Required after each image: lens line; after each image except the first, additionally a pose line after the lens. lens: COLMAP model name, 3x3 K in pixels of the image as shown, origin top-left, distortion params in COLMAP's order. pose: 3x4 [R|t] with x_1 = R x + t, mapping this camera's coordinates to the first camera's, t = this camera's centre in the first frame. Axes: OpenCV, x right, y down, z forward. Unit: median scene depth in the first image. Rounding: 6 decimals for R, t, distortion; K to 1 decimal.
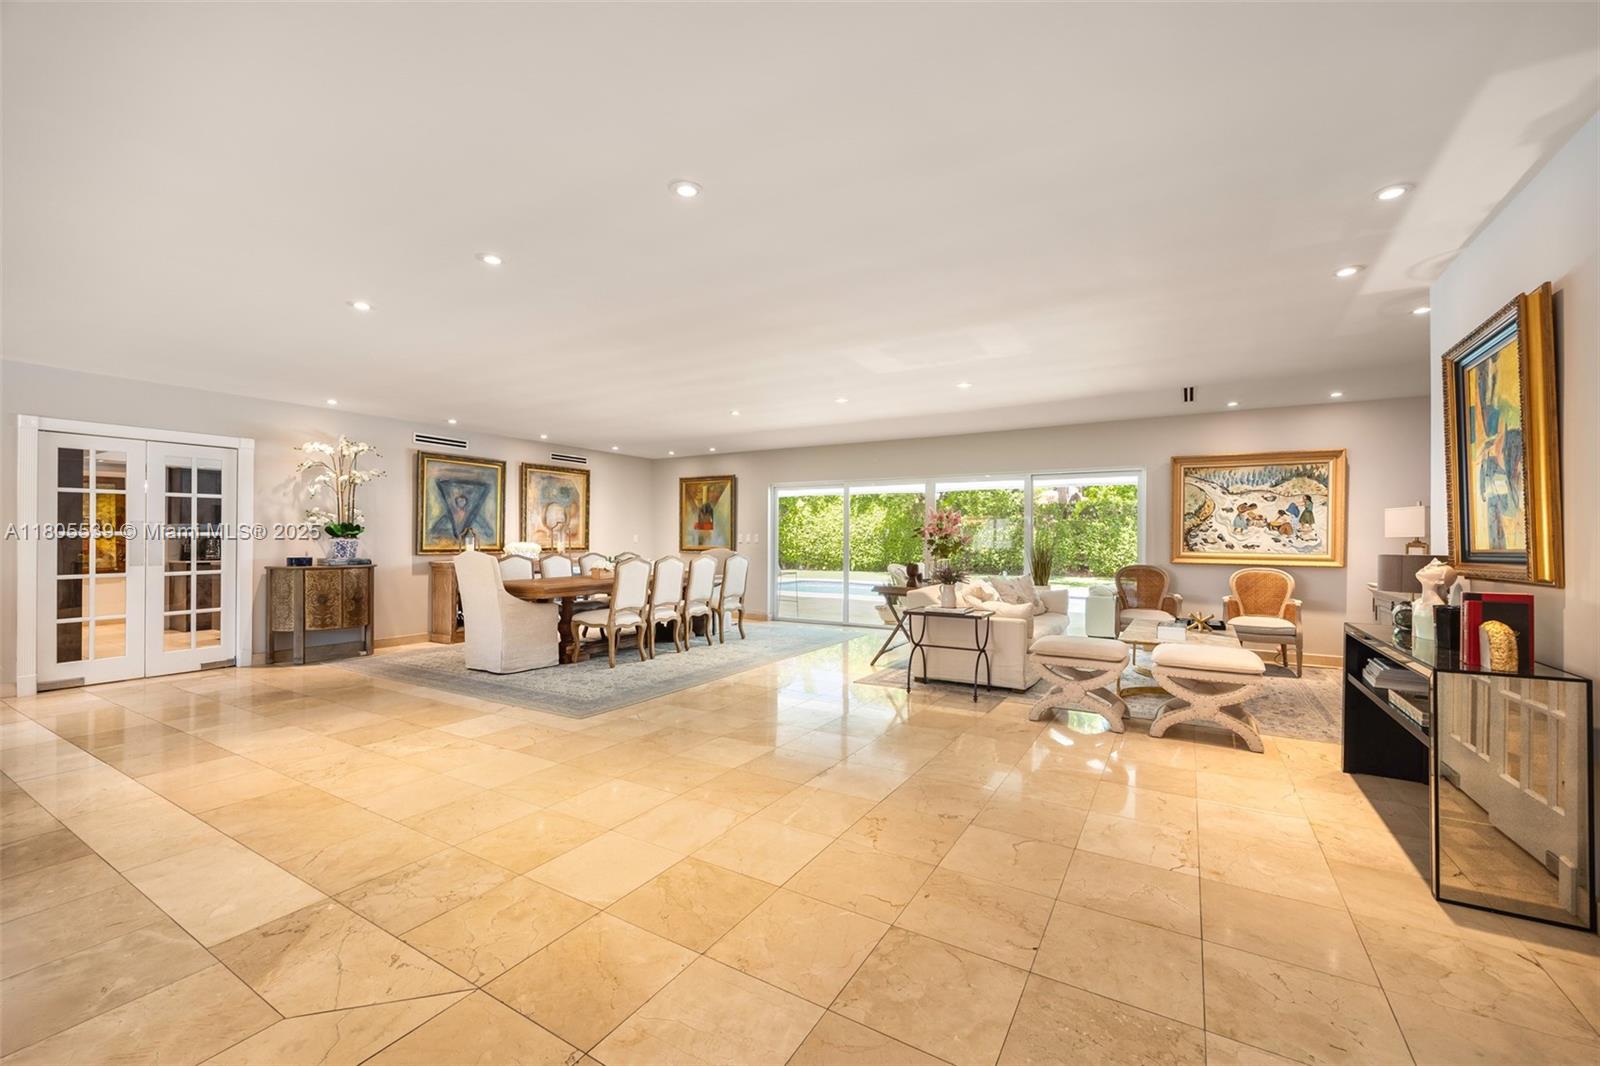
lens RADIAL K [[653.1, 0, 800.3], [0, 653.1, 536.9], [0, 0, 1]] dist [0.000097, 0.000051]
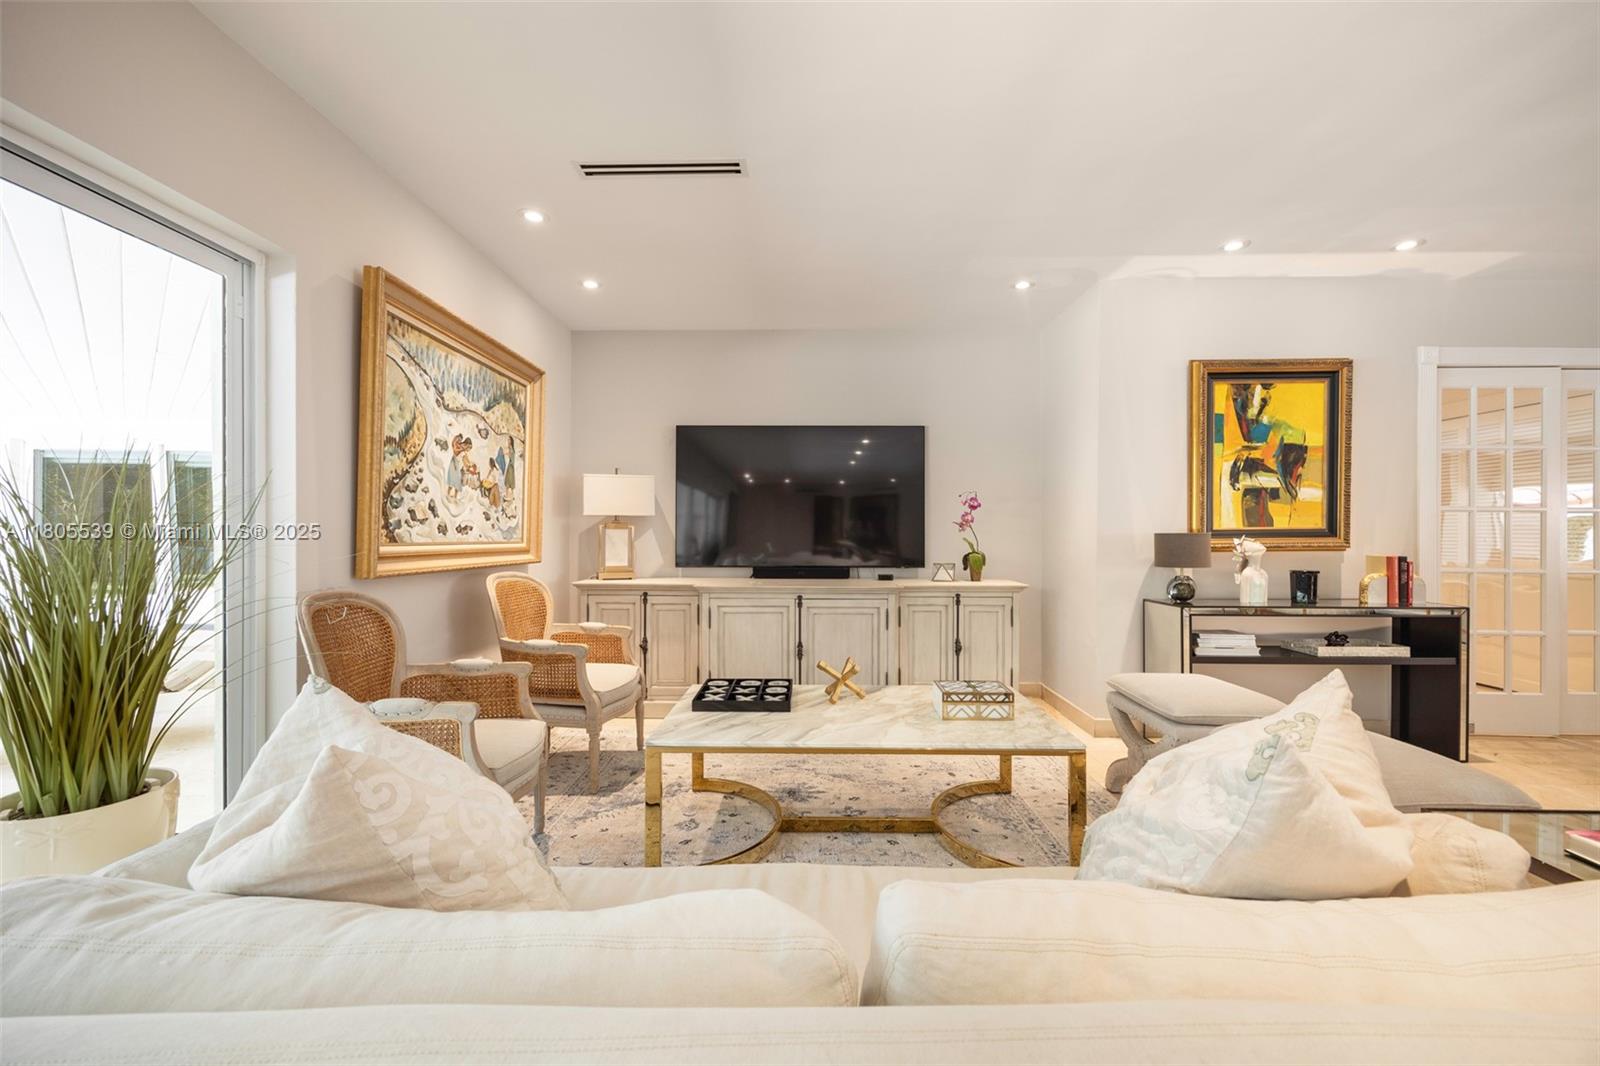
lens RADIAL K [[642.2, 0, 800.0], [0, 642.2, 533.0], [0, 0, 1]] dist [-0.000573, 0.000232]
pose [[-0.522697, -0.005334, 0.852502, 0.171403], [-0.006534, 0.999976, 0.002251, 0.014638], [-0.852493, -0.004394, -0.522720, 1.020883]]
